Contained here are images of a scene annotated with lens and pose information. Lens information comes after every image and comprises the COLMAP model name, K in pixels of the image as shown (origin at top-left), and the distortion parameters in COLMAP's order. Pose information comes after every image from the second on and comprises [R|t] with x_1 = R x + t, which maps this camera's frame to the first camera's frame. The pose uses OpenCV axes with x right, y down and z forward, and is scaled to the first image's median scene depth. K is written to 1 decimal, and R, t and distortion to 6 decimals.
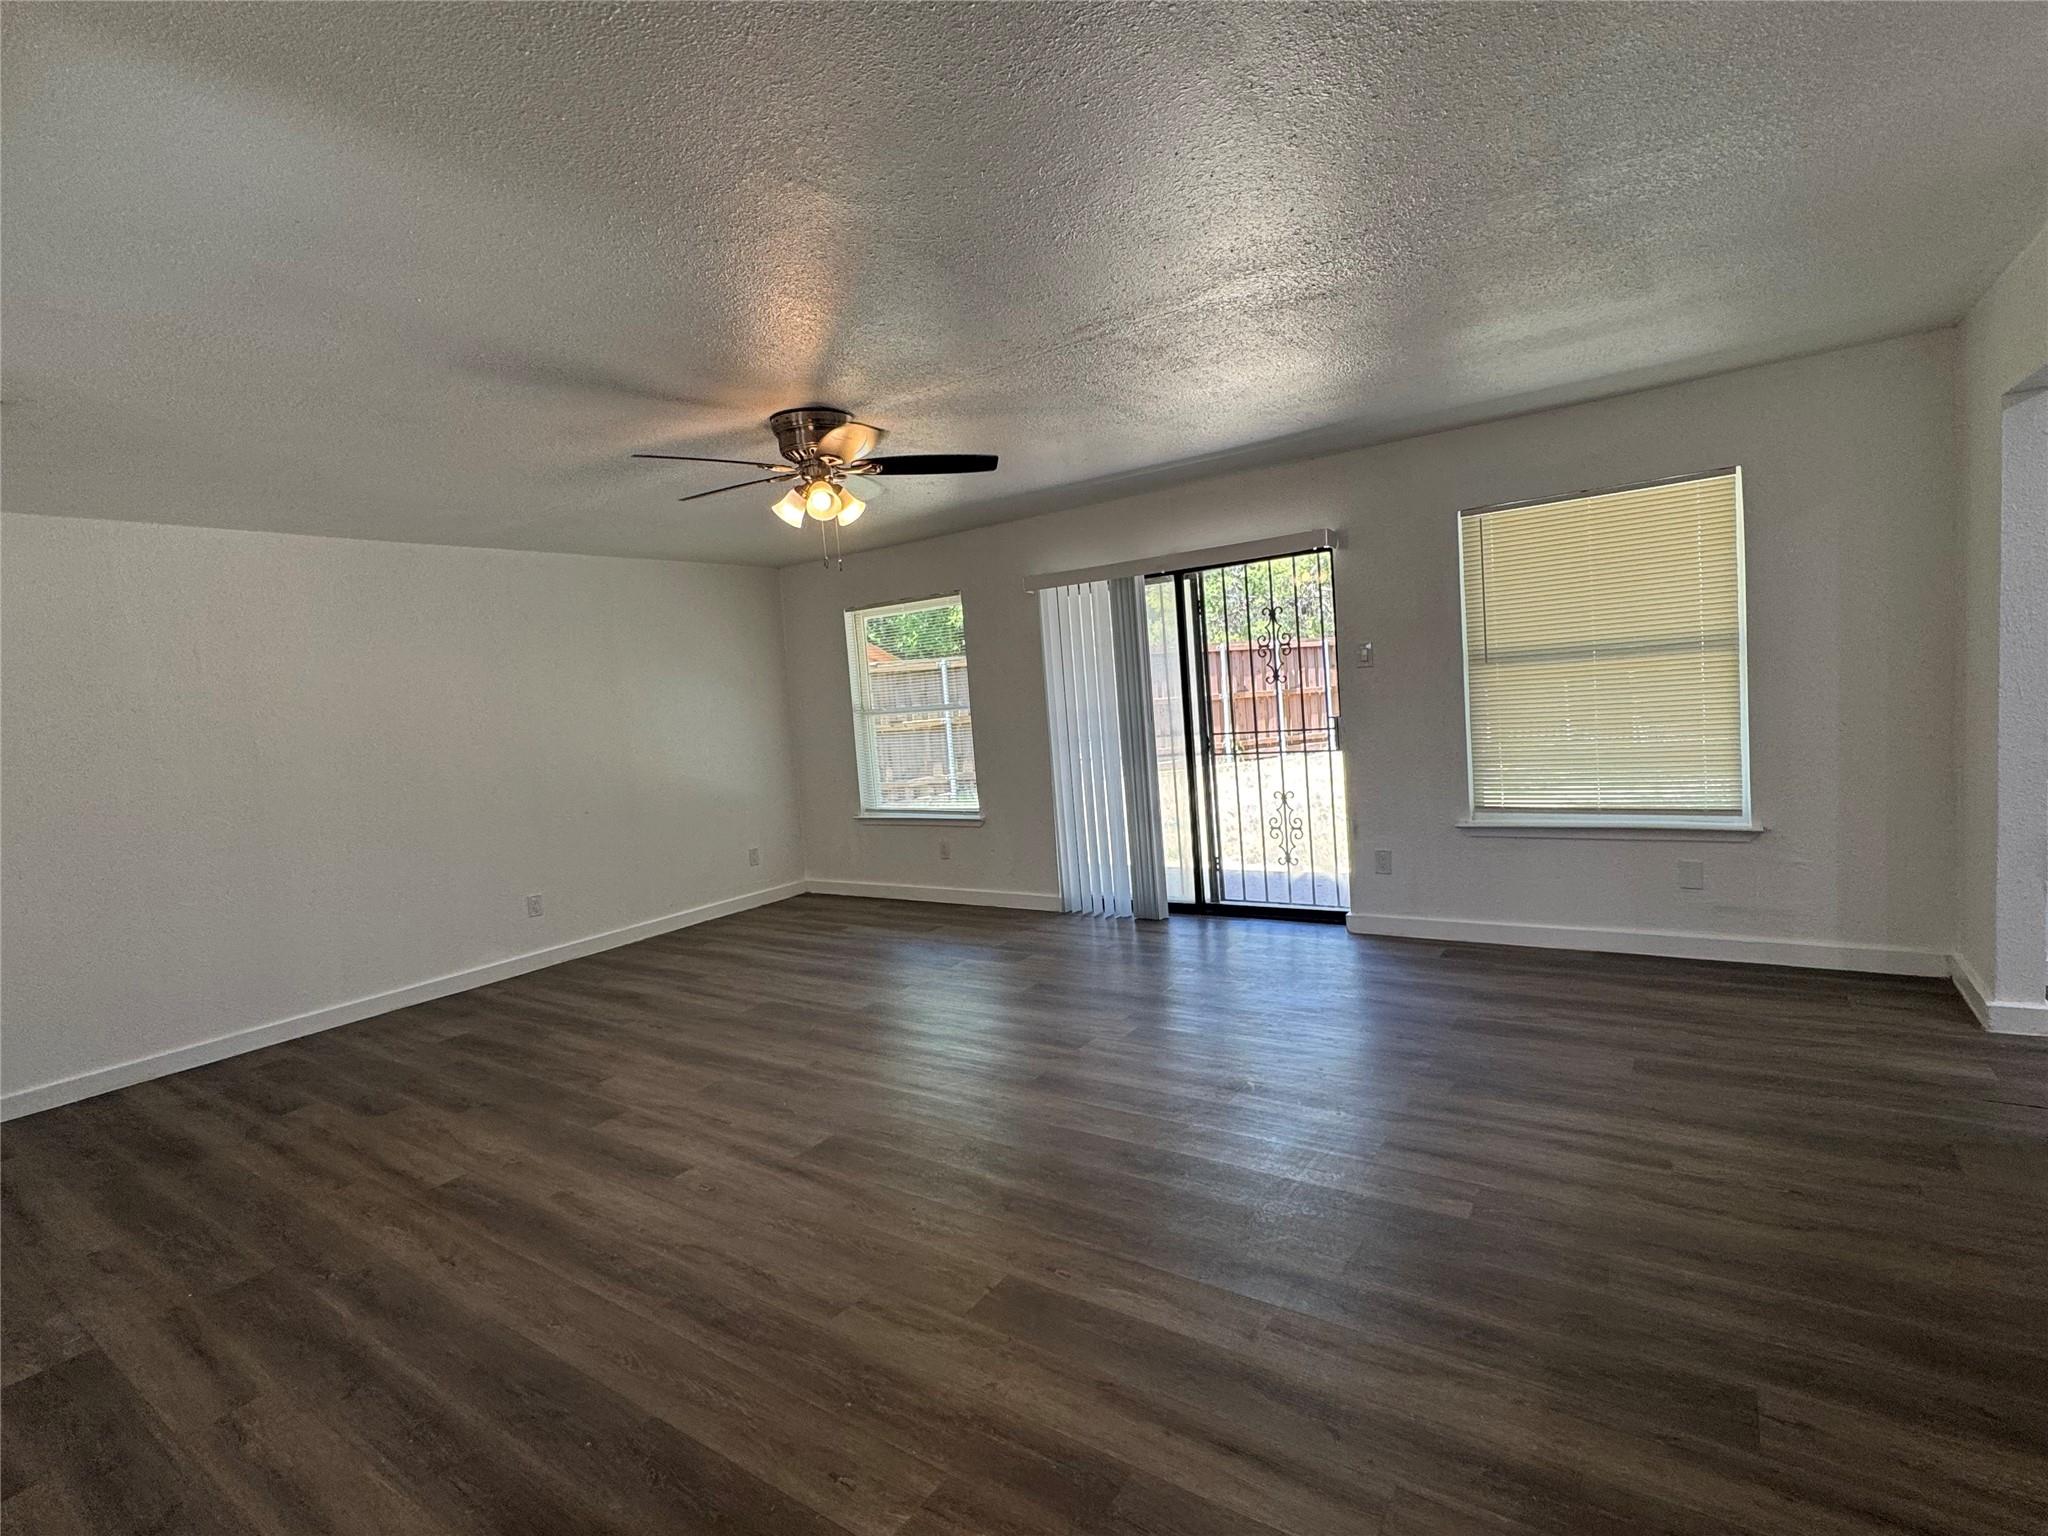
lens RADIAL K [[1013.2, 0, 1024.0], [0, 1013.2, 768.0], [0, 0, 1]] dist [-0.000382, -0.000115]
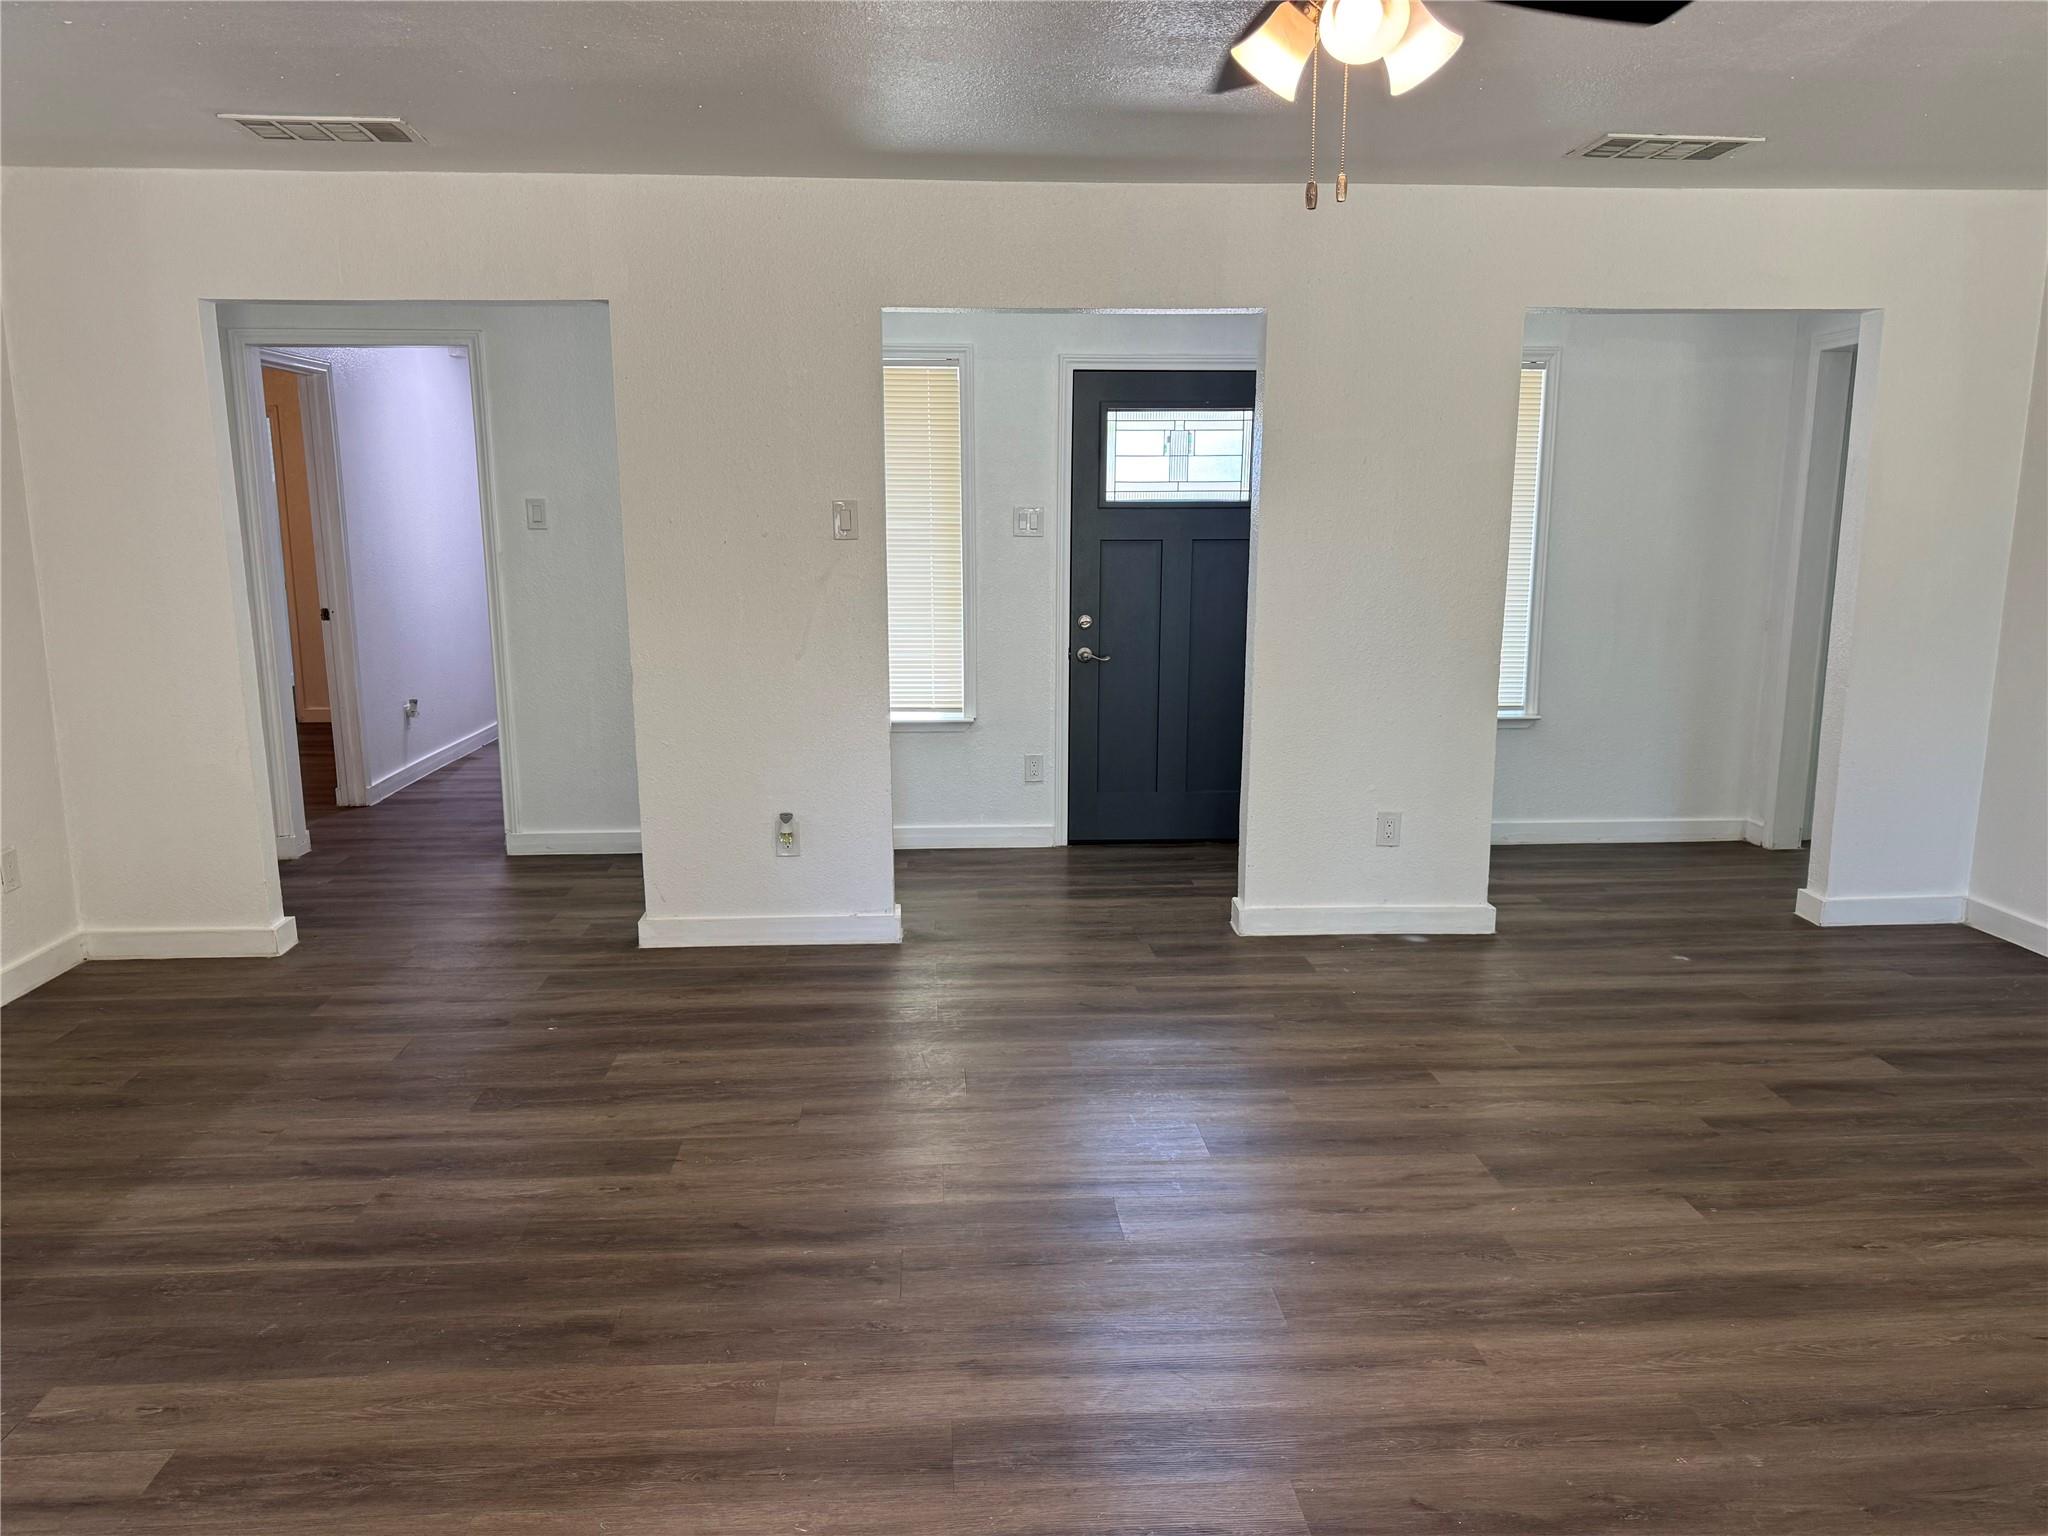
lens RADIAL K [[1434.2, 0, 1024.0], [0, 1434.2, 768.0], [0, 0, 1]] dist [0.098443, 0.000298]
pose [[-0.774118, 0.193663, -0.602690, 0.317064], [0.011515, 0.956206, 0.292469, -0.162309], [0.632936, 0.219465, -0.742446, 1.446295]]
